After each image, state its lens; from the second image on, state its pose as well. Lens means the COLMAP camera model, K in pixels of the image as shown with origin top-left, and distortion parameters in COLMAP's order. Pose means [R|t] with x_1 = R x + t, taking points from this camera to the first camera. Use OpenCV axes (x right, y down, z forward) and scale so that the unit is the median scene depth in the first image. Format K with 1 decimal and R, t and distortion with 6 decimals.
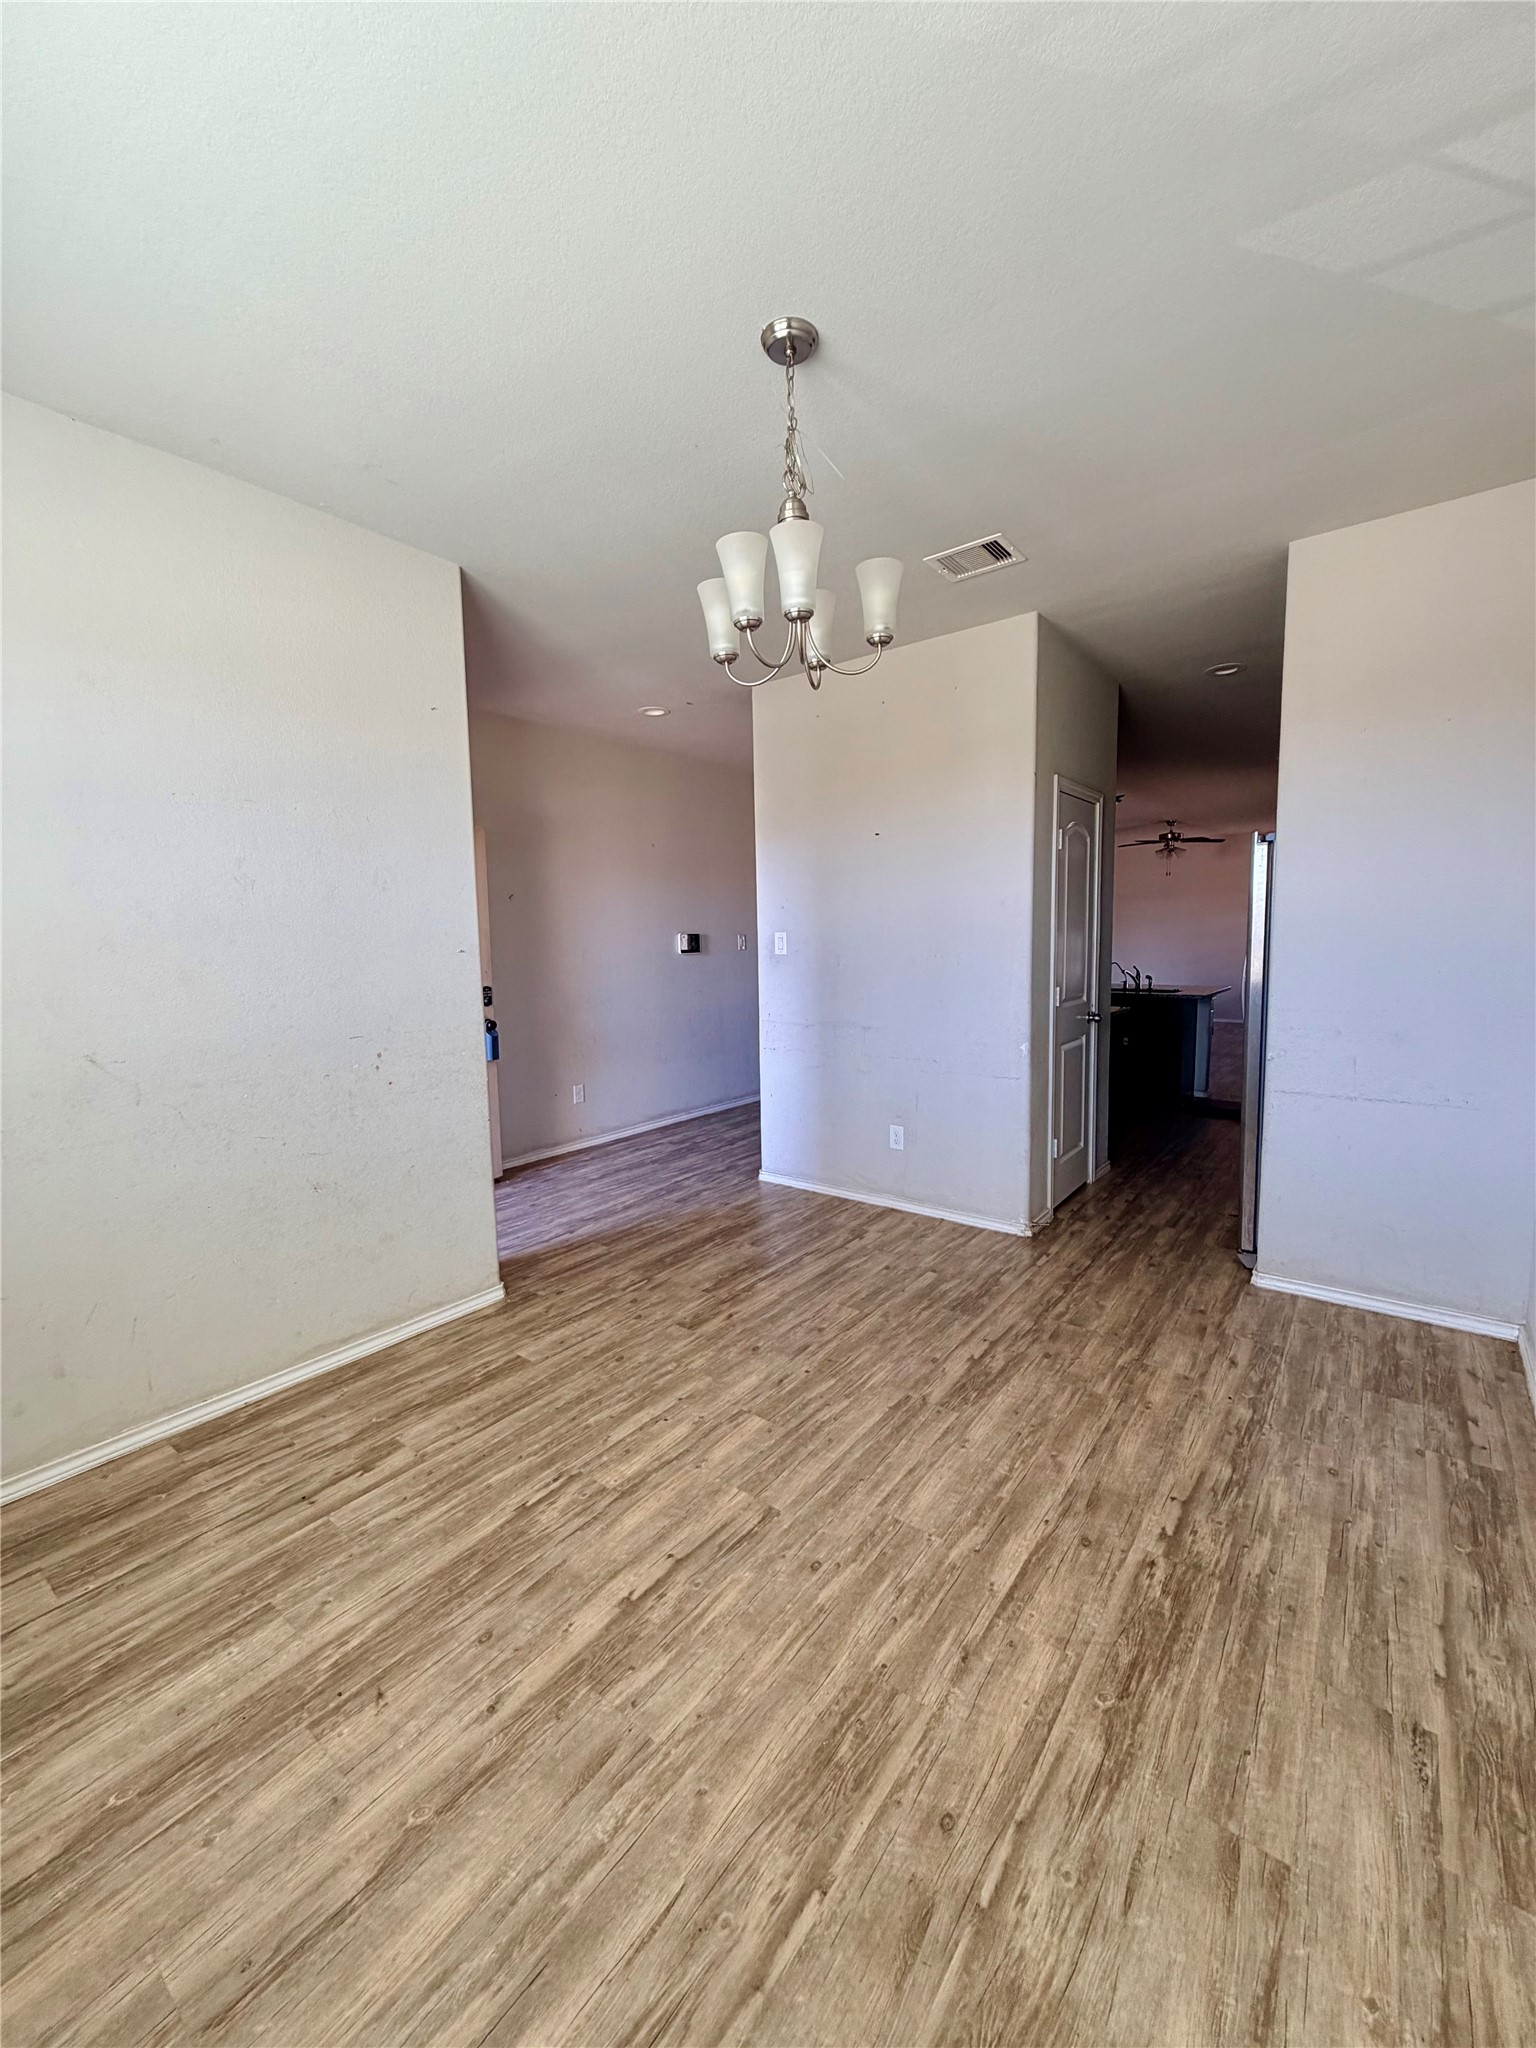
lens RADIAL K [[818.4, 0, 769.0], [0, 818.4, 1021.6], [0, 0, 1]] dist [0.000203, -0.001006]
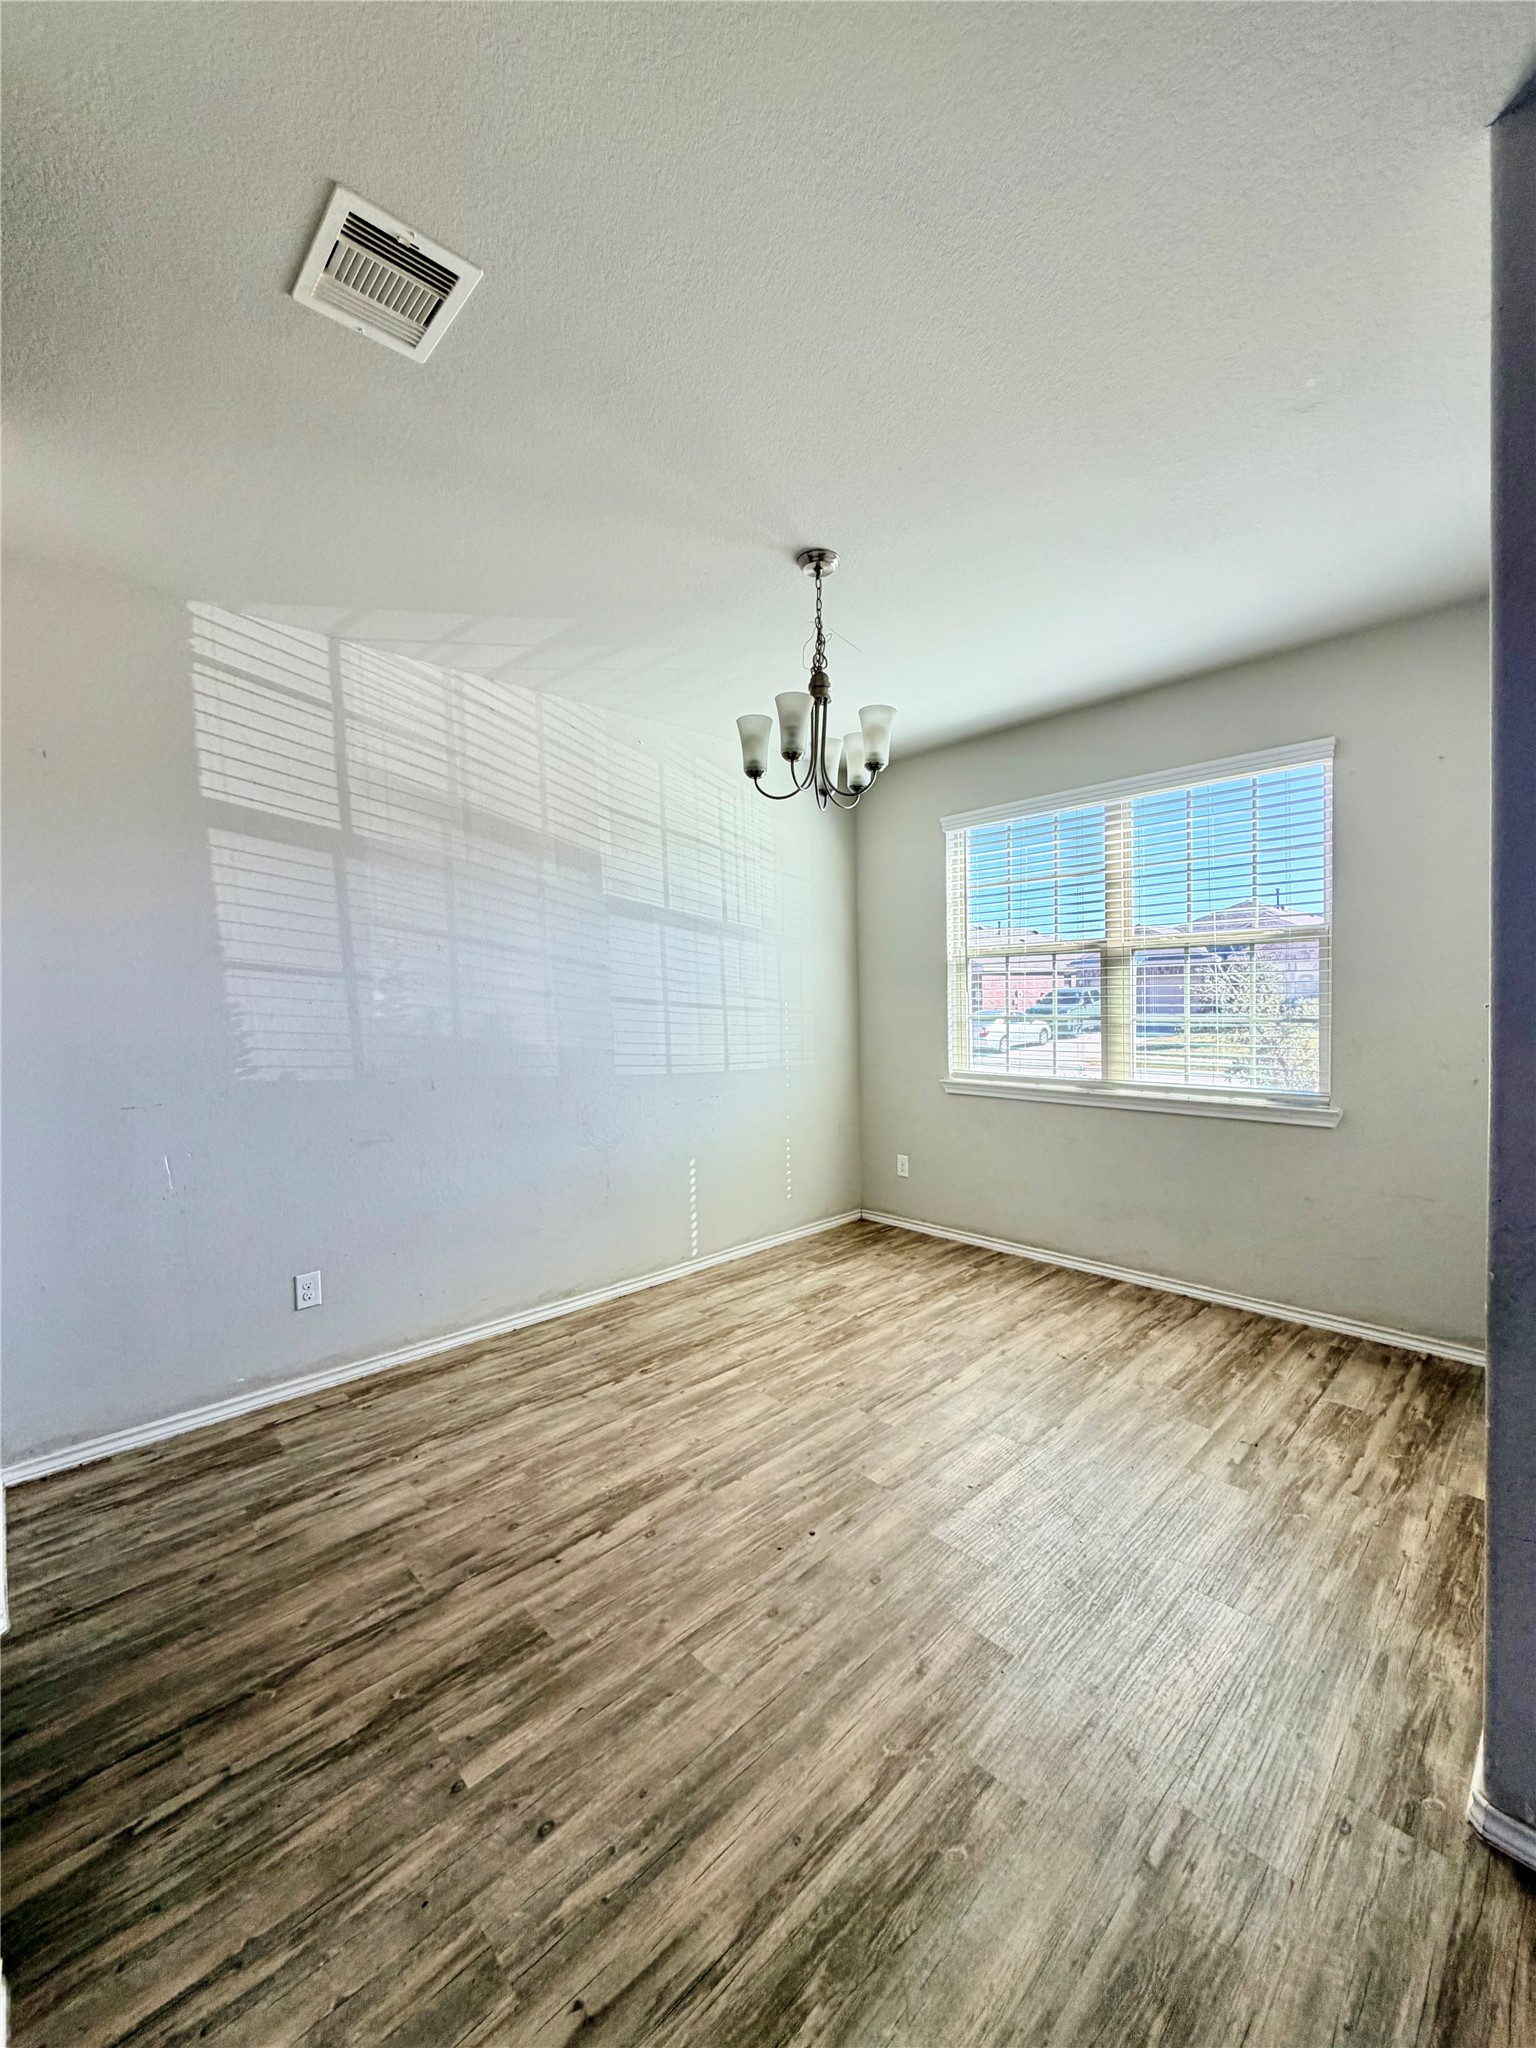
lens RADIAL K [[818.4, 0, 765.7], [0, 818.4, 1024.5], [0, 0, 1]] dist [0.000203, -0.001006]
pose [[-0.986872, 0.033414, 0.158010, -0.061613], [0.055460, 0.988983, 0.137248, -0.214659], [-0.151683, 0.144210, -0.977853, 2.000652]]
